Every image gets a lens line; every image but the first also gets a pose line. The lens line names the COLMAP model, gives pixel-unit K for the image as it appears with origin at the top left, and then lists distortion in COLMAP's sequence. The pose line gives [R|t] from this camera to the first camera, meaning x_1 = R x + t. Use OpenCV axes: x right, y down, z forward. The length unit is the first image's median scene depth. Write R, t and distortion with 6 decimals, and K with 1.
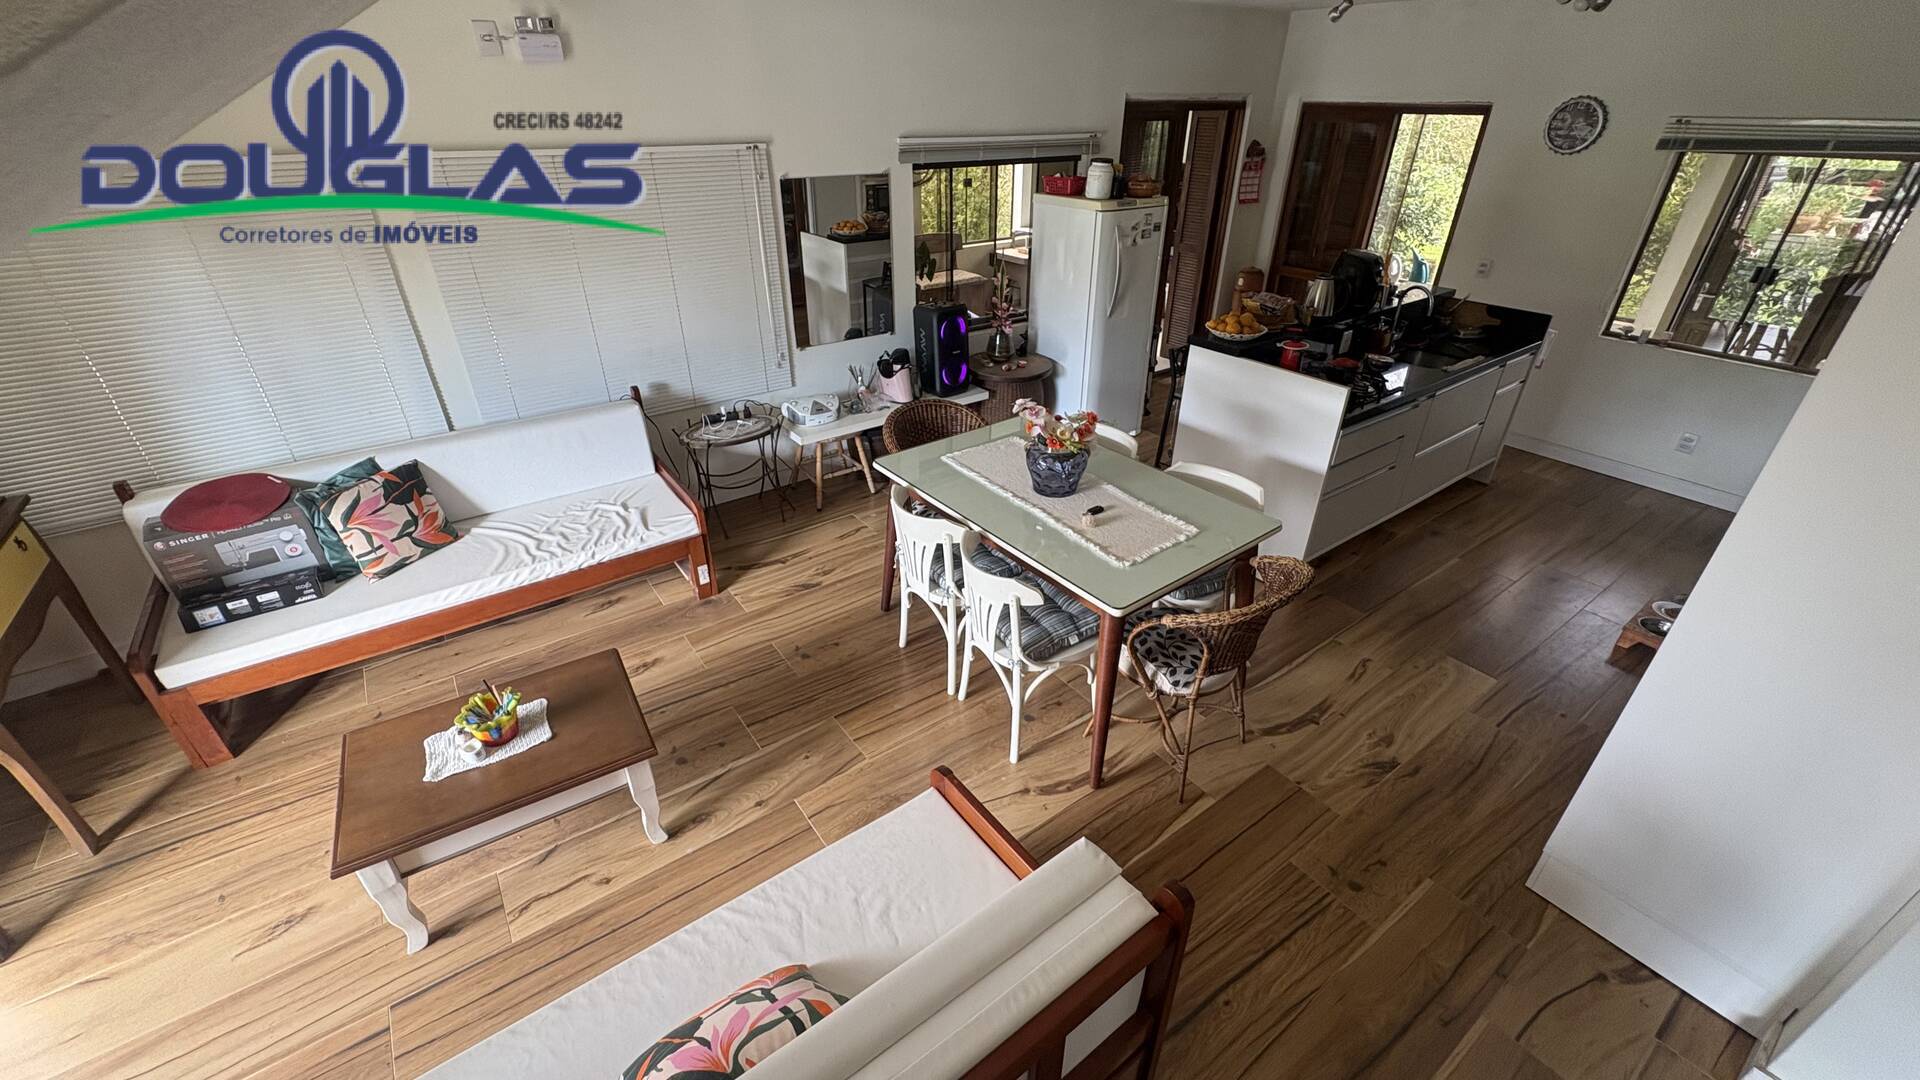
lens RADIAL K [[760.2, 0, 960.0], [0, 760.2, 540.0], [0, 0, 1]] dist [-0.000563, 0.000161]
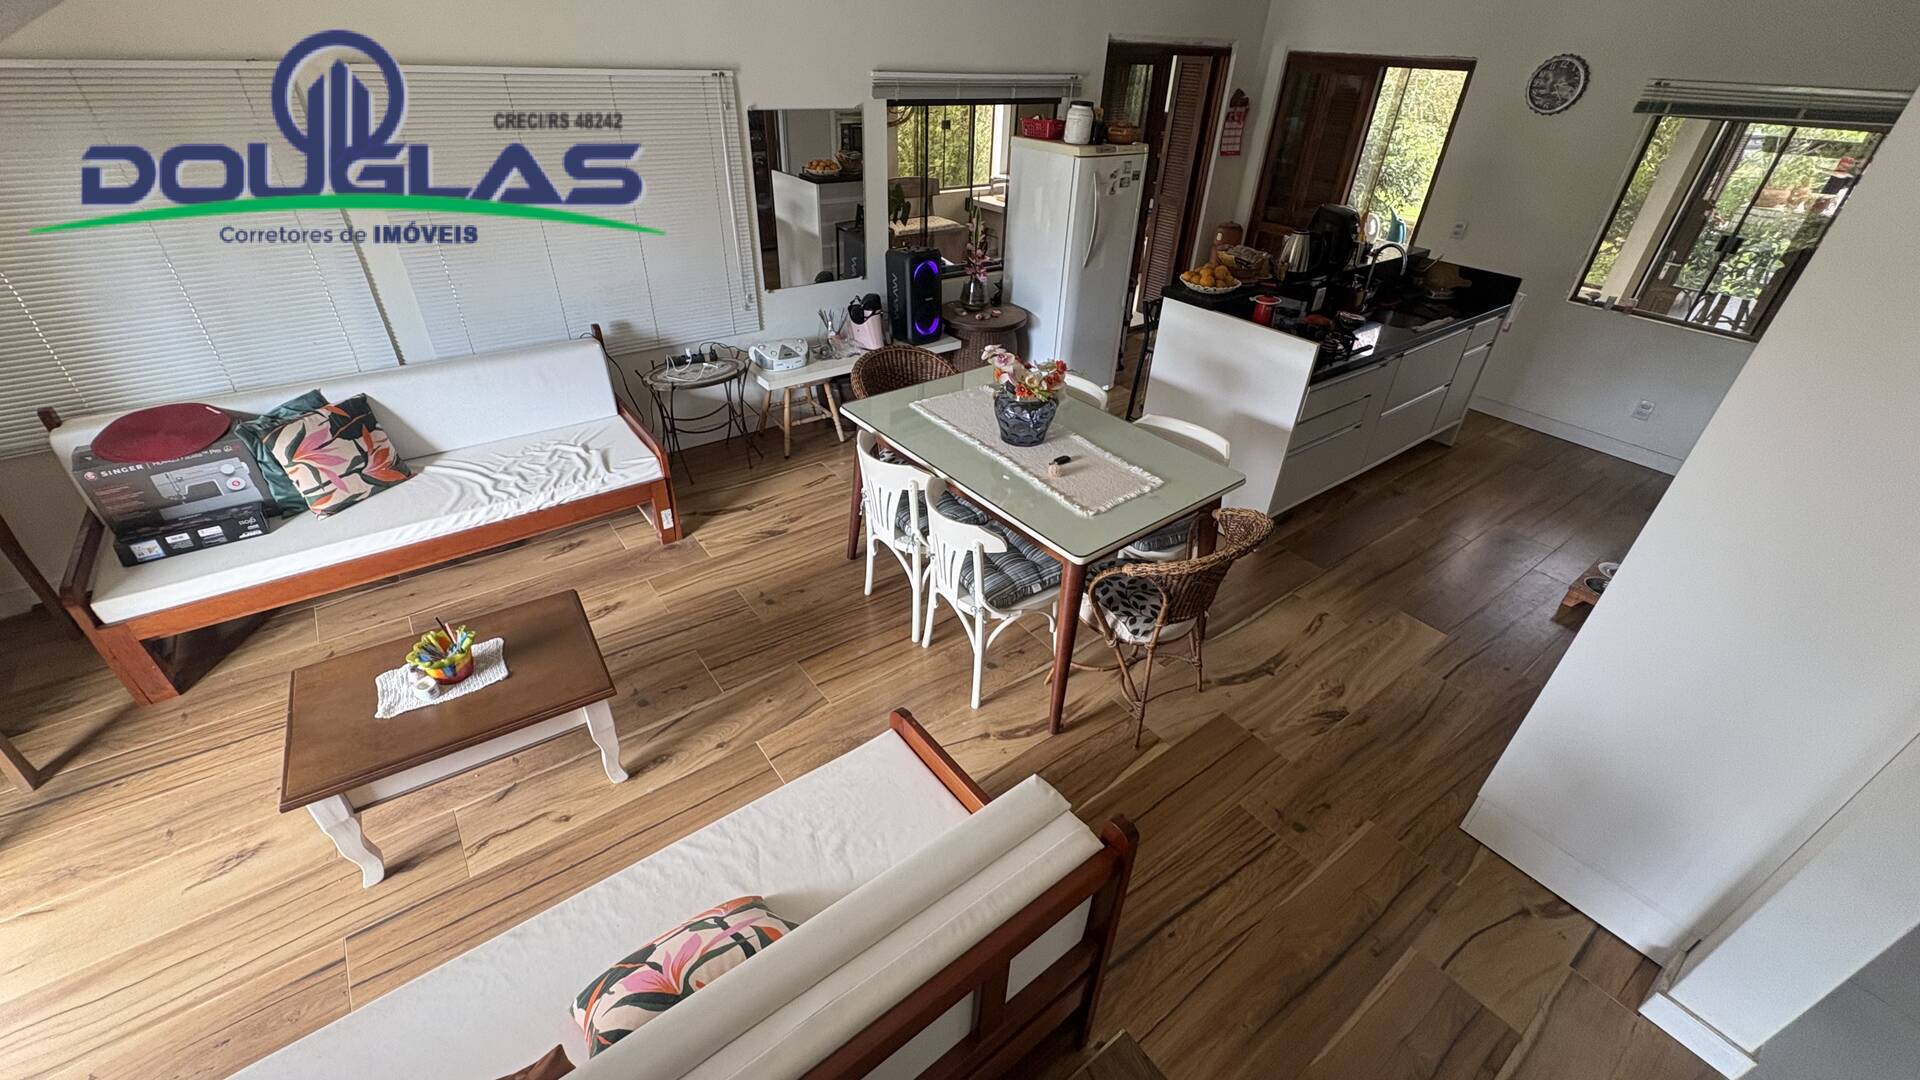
lens RADIAL K [[760.2, 0, 960.0], [0, 760.2, 540.0], [0, 0, 1]] dist [-0.000563, 0.000161]
pose [[0.999277, 0.017840, 0.033565, 0.011438], [-0.019707, 0.998229, 0.056121, 0.011225], [-0.032504, -0.056742, 0.997860, 0.001549]]
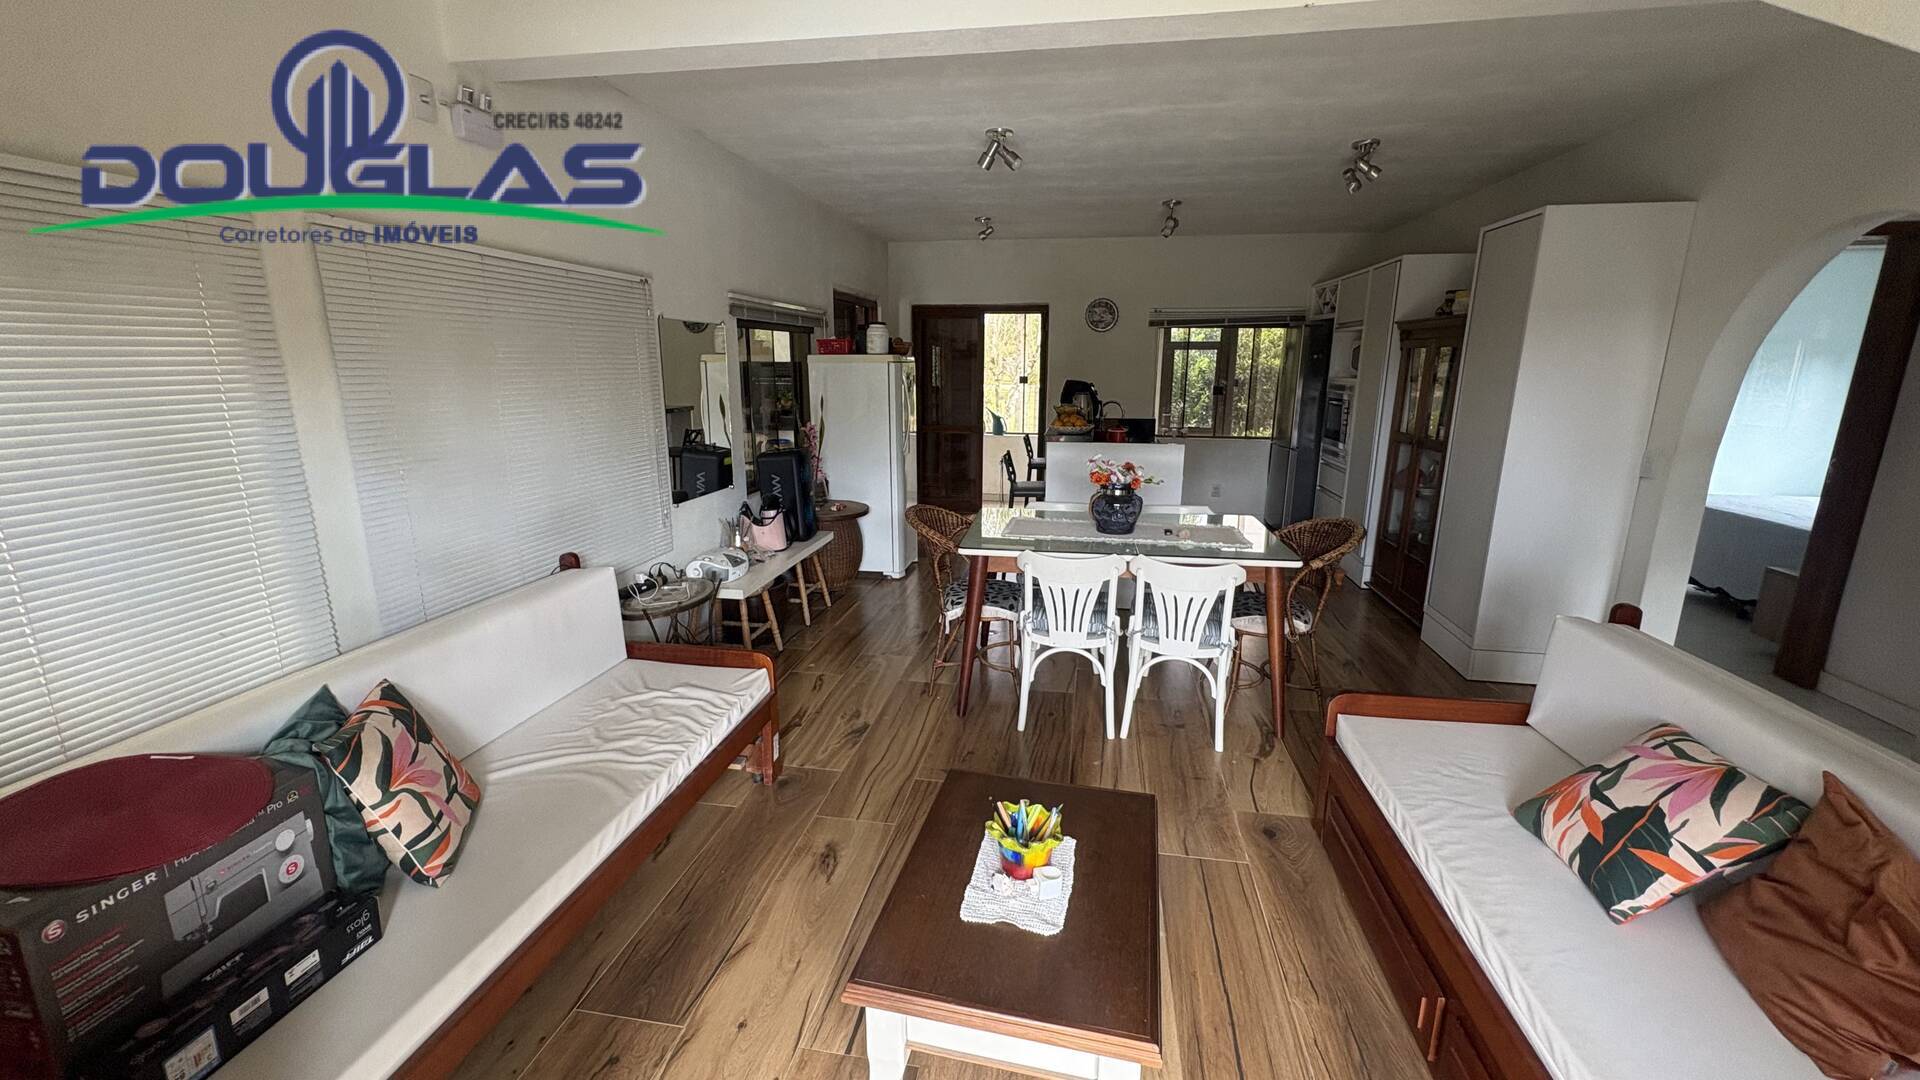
lens RADIAL K [[760.2, 0, 960.0], [0, 760.2, 540.0], [0, 0, 1]] dist [-0.000563, 0.000161]
pose [[0.721359, -0.160352, 0.673742, -0.806602], [0.348030, 0.925001, -0.152474, 0.039052], [-0.598763, 0.344471, 0.723065, 0.286651]]
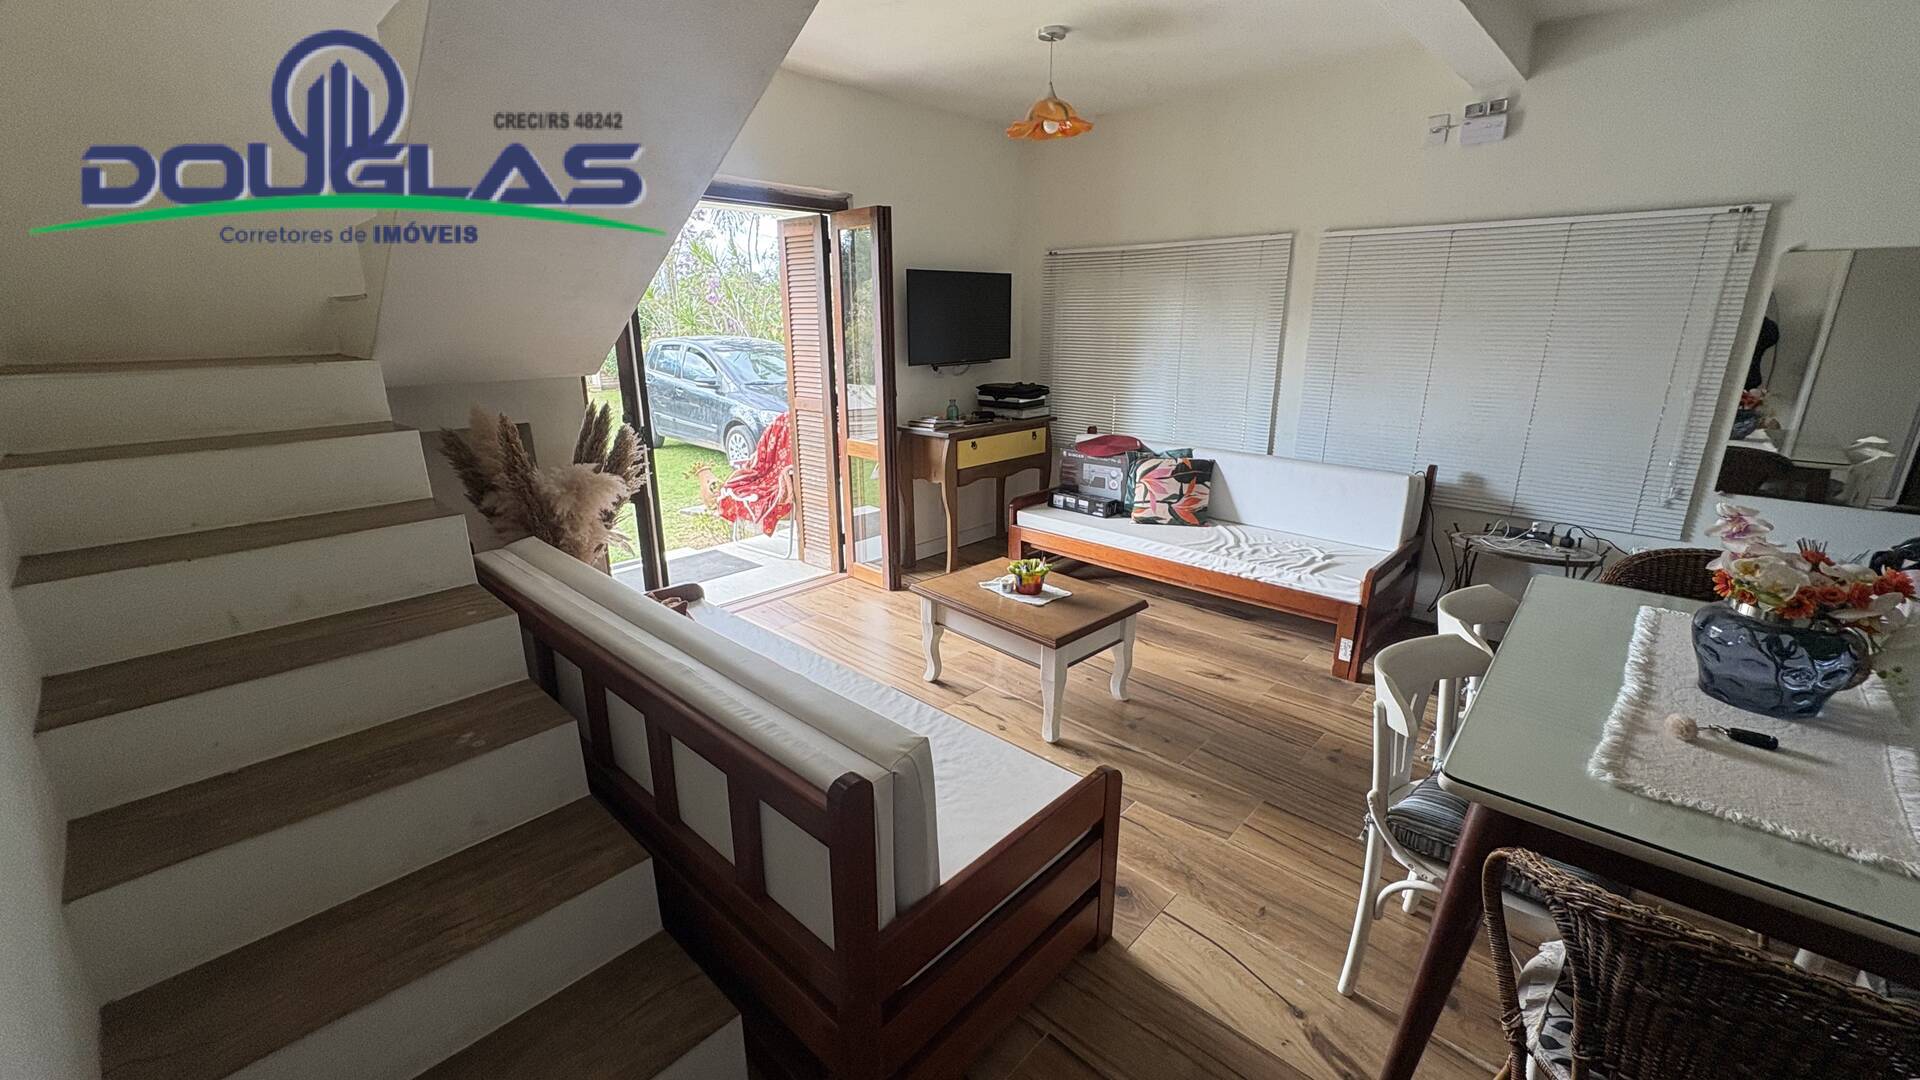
lens RADIAL K [[766.0, 0, 962.3], [0, 766.0, 539.7], [0, 0, 1]] dist [0.001286, 0.000259]
pose [[0.191404, 0.275164, -0.942151, 0.459348], [-0.492978, 0.856989, 0.150140, 0.024587], [0.848727, 0.435722, 0.299681, 0.332233]]
